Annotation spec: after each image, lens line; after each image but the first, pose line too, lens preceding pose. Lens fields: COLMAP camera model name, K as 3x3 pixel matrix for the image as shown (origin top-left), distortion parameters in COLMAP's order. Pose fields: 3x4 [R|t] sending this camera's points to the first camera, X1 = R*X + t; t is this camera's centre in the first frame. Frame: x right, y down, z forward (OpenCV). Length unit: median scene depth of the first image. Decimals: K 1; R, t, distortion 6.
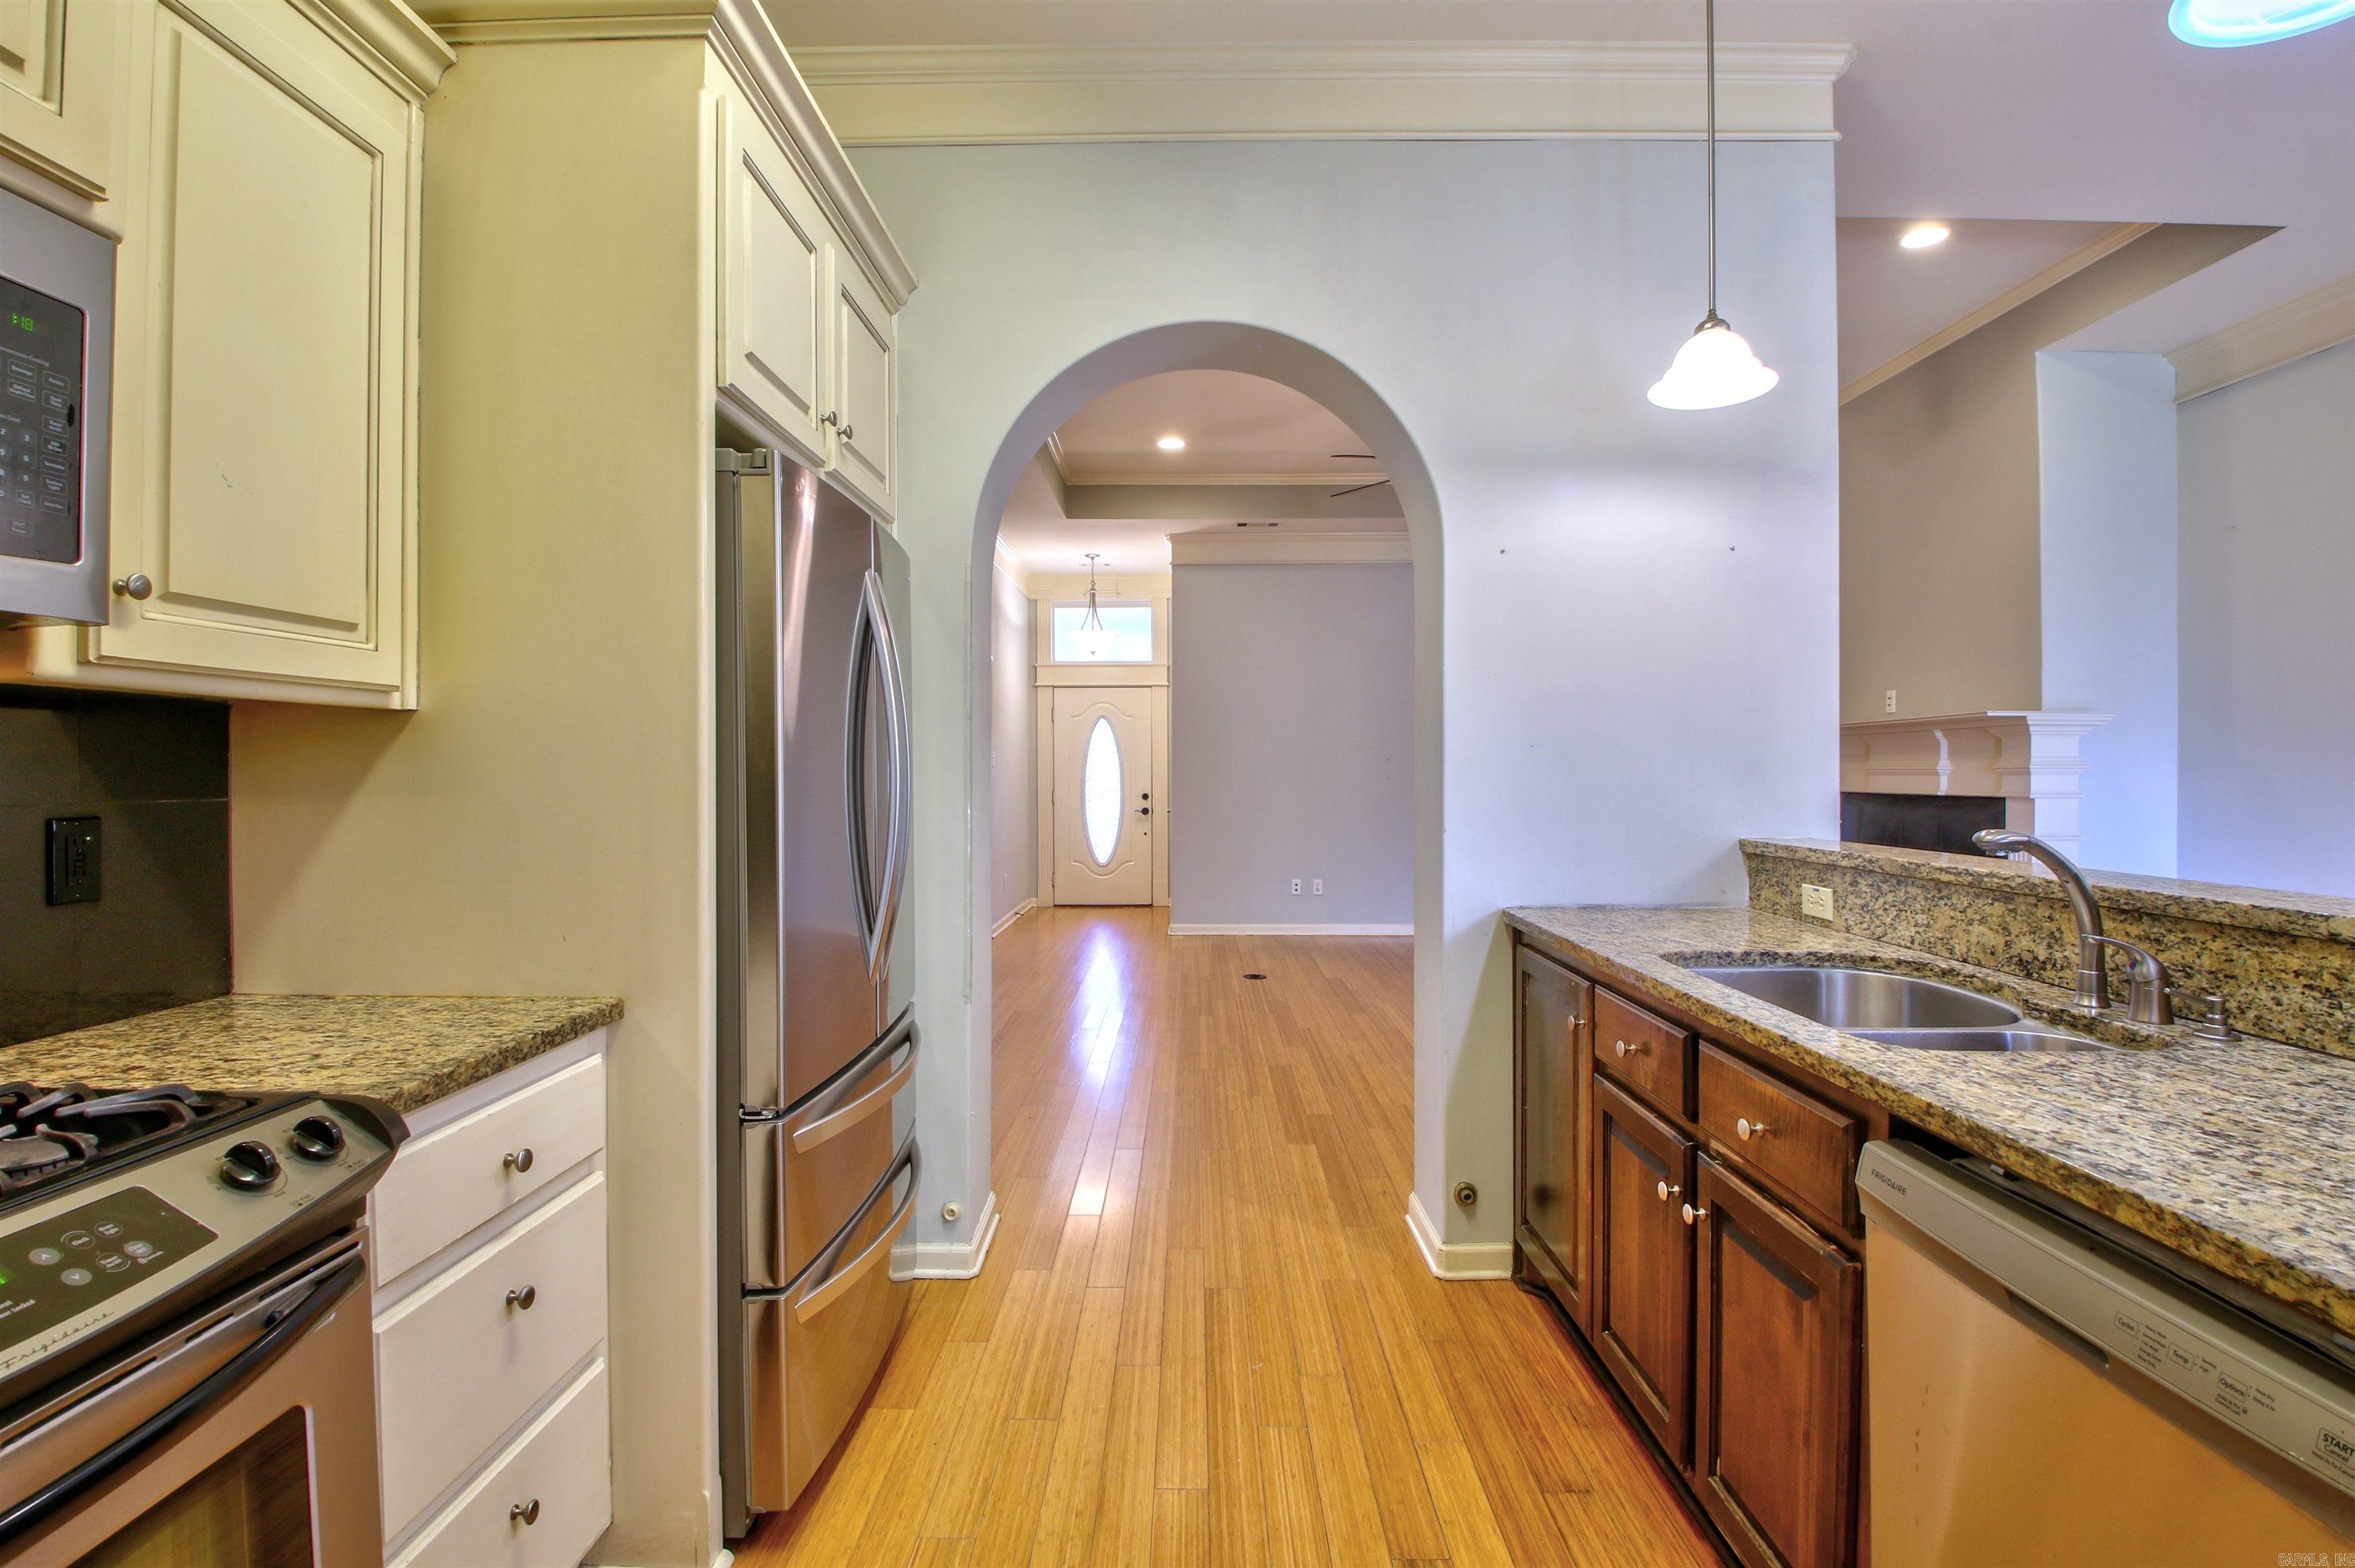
lens RADIAL K [[1088.6, 0, 1181.6], [0, 1088.6, 769.8], [0, 0, 1]] dist [0.007264, -0.018839]
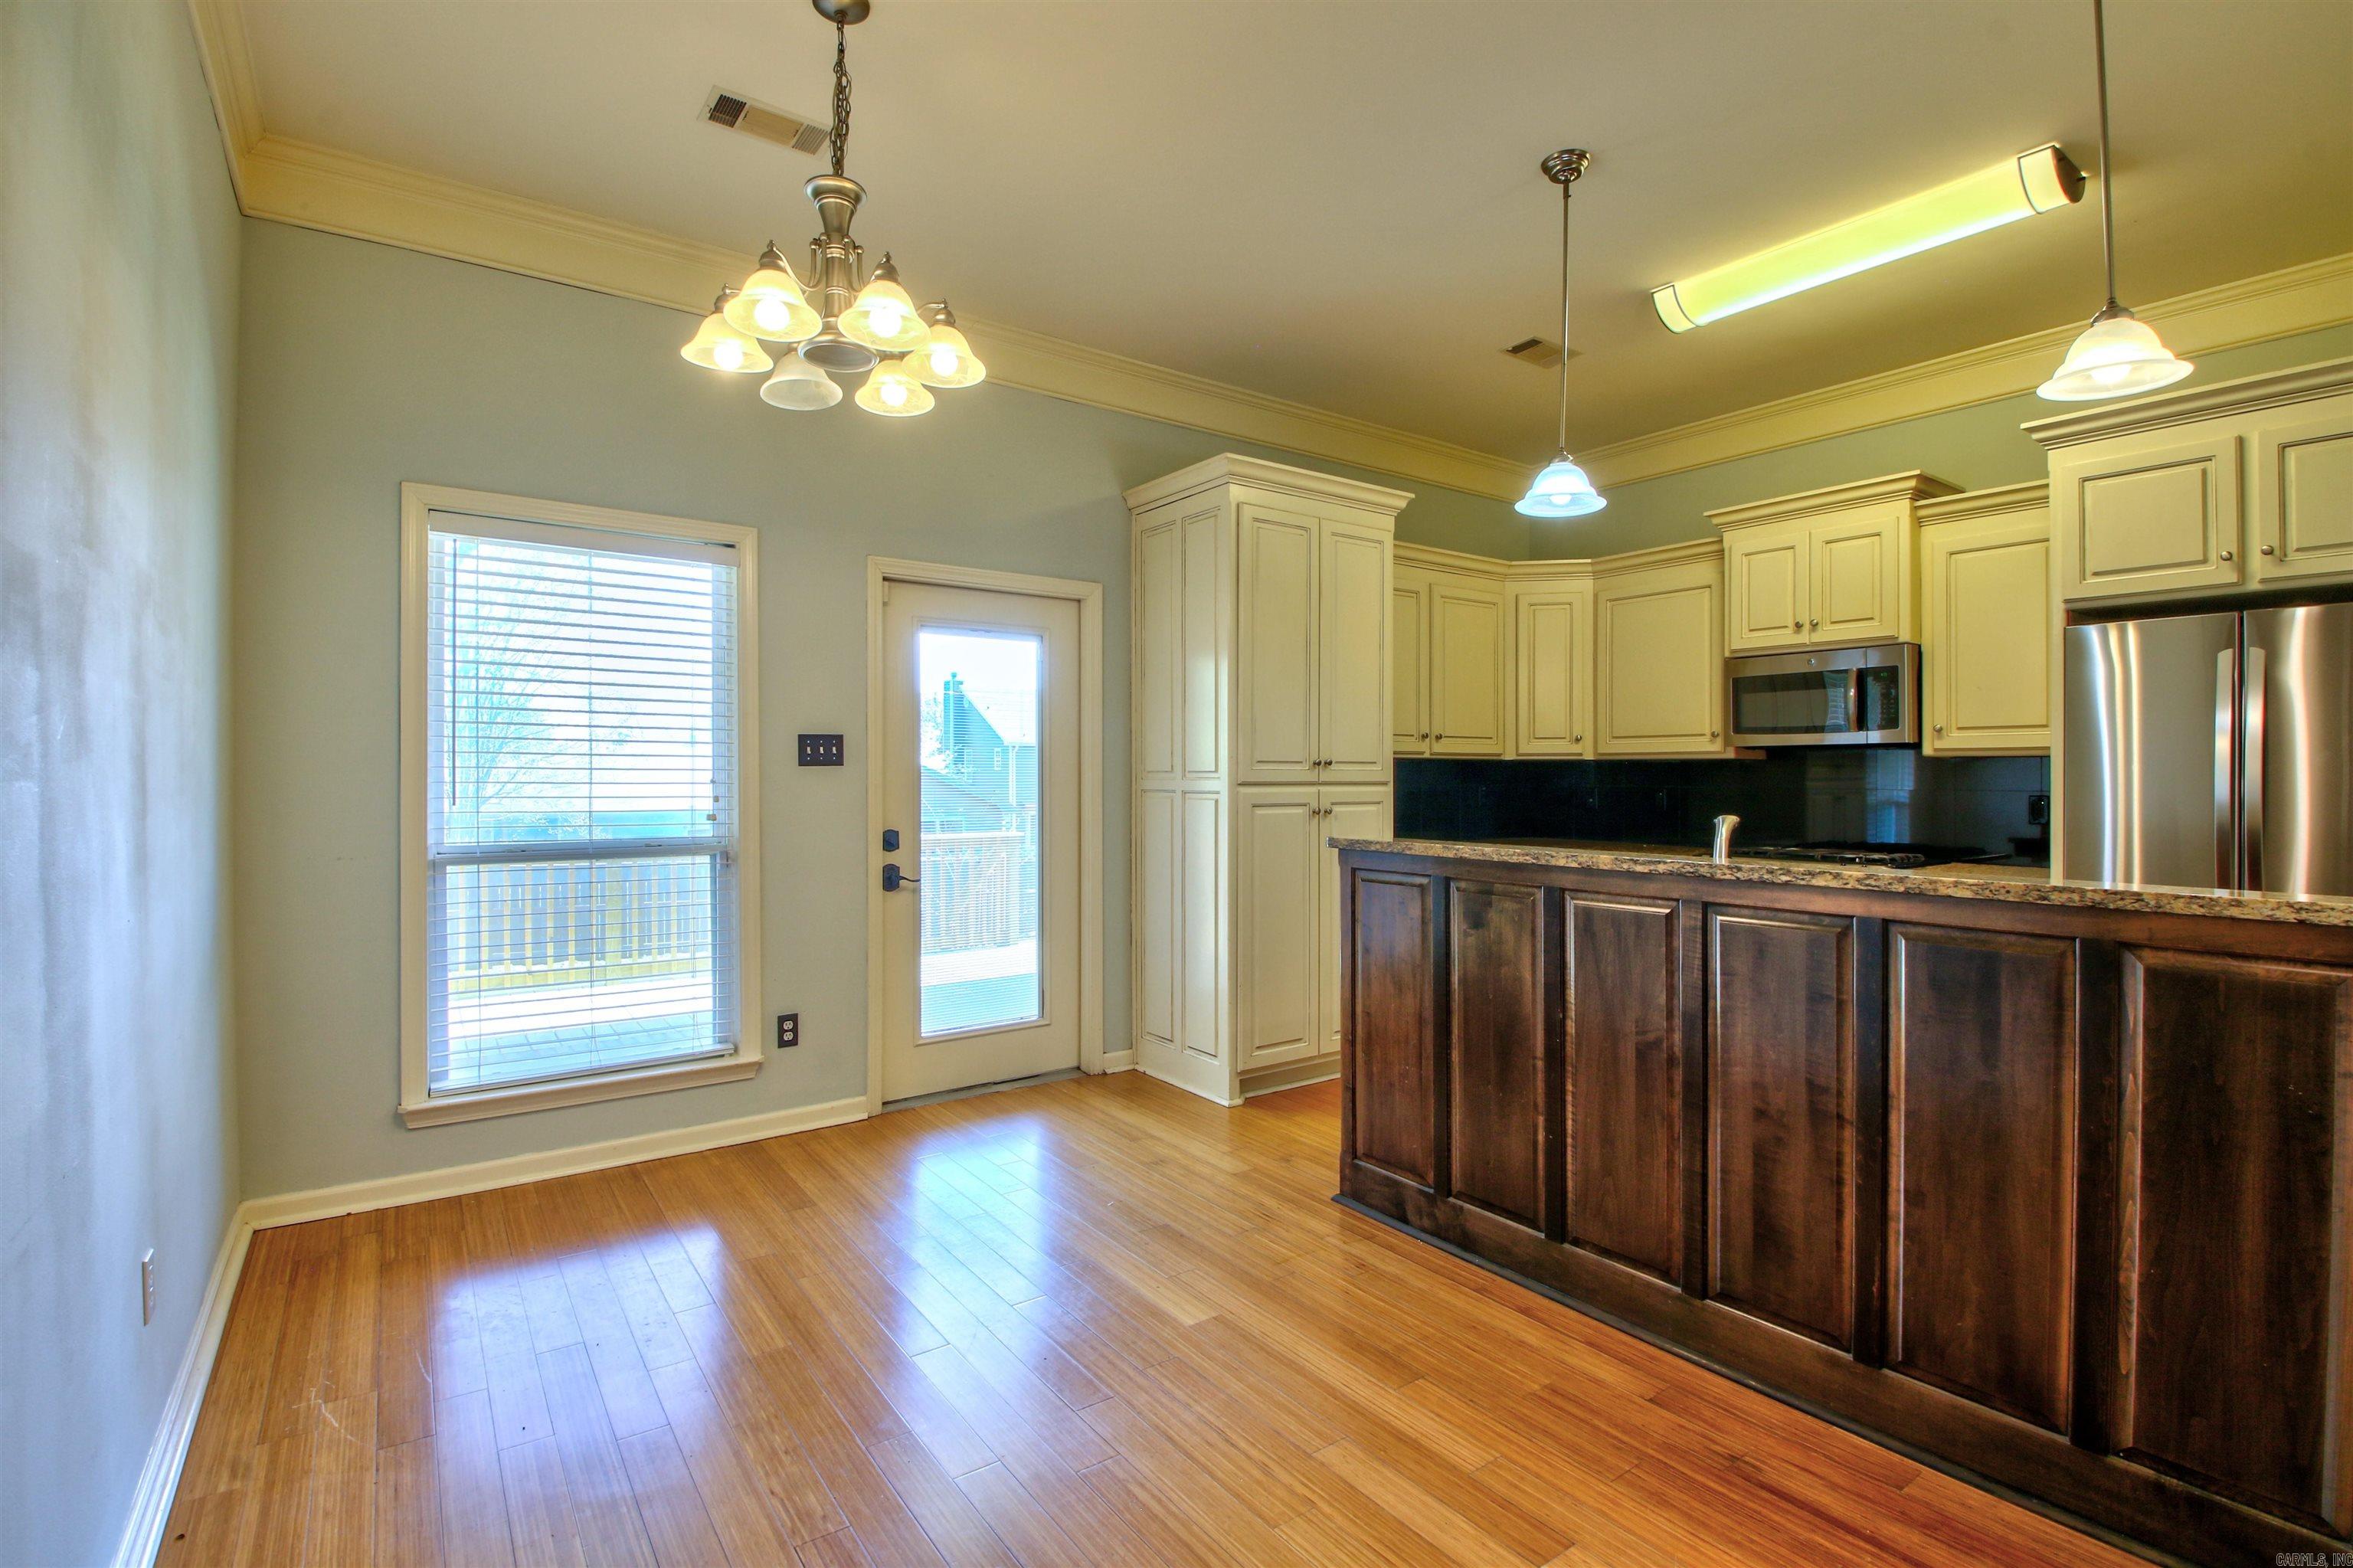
lens RADIAL K [[1087.8, 0, 1186.1], [0, 1087.8, 767.8], [0, 0, 1]] dist [0.007264, -0.018839]
pose [[-0.803852, -0.004145, -0.594815, 1.979075], [-0.002514, 0.999990, -0.003570, -0.011351], [0.594824, -0.001374, -0.803855, 1.496212]]
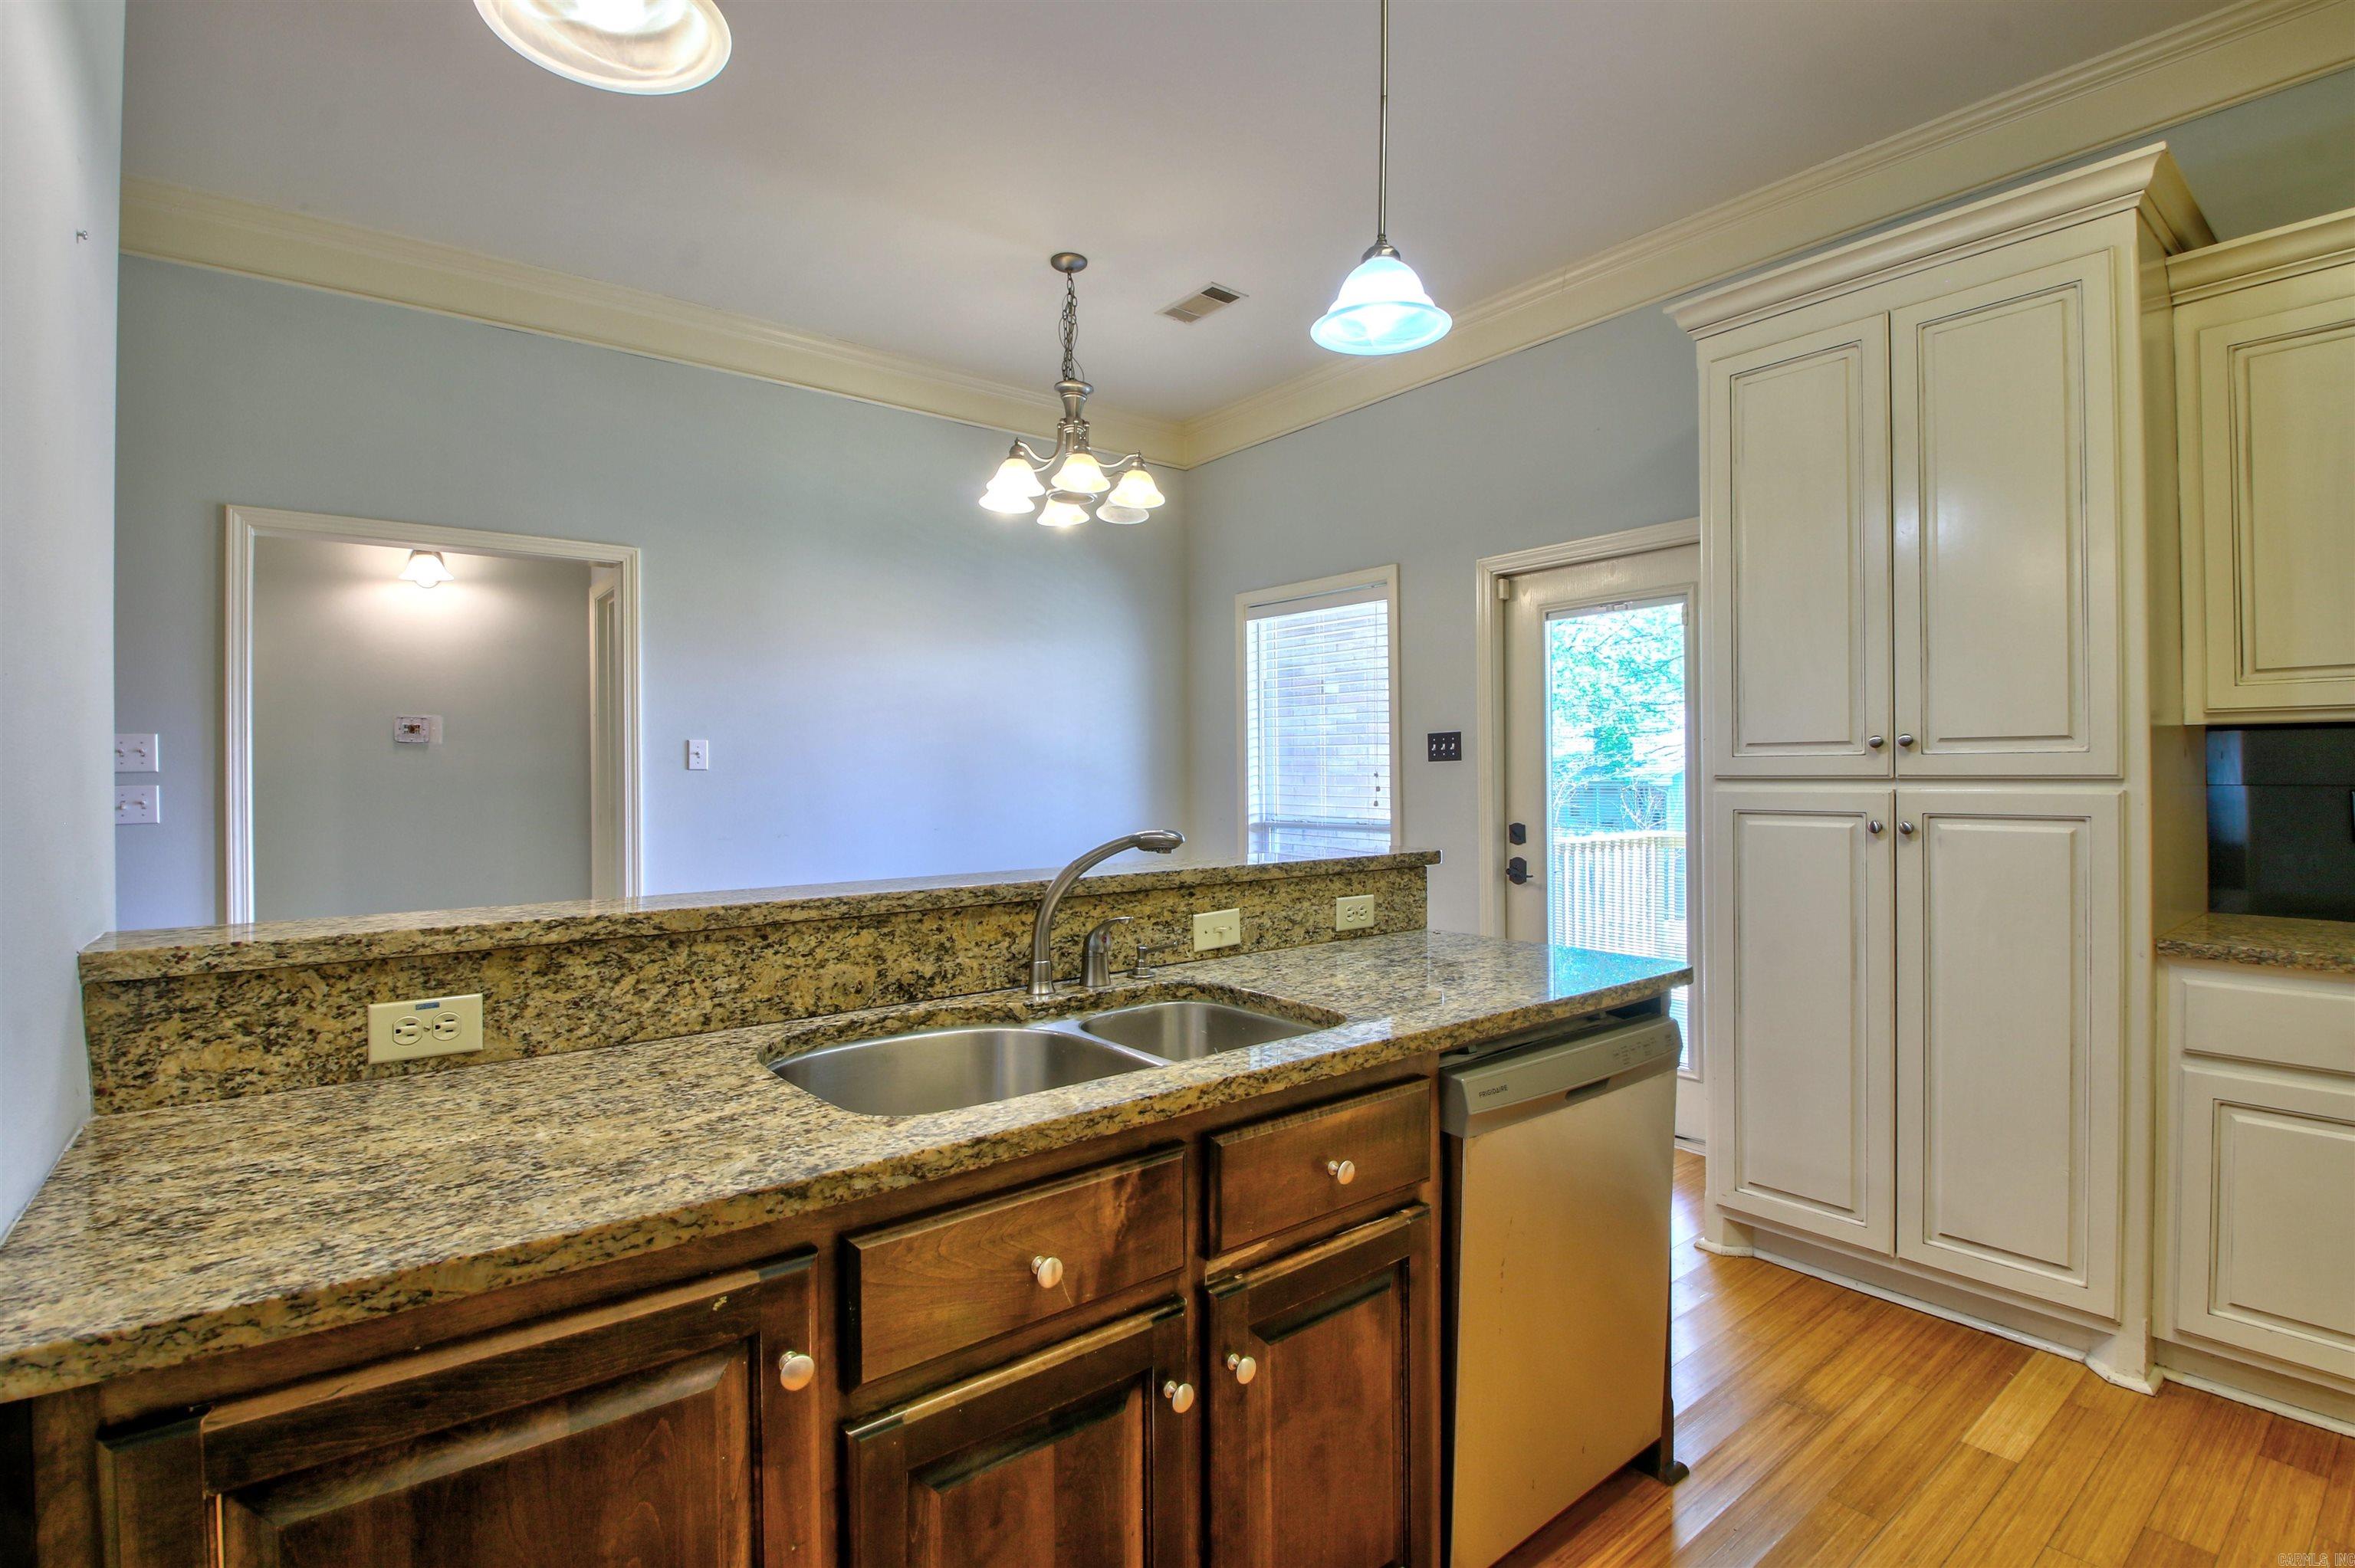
lens RADIAL K [[1088.6, 0, 1188.6], [0, 1088.6, 769.4], [0, 0, 1]] dist [0.007264, -0.018839]
pose [[-0.631389, 0.006583, 0.775438, -0.080616], [0.007460, 0.999969, -0.002415, -0.001362], [-0.775431, 0.004260, -0.631419, 1.299105]]
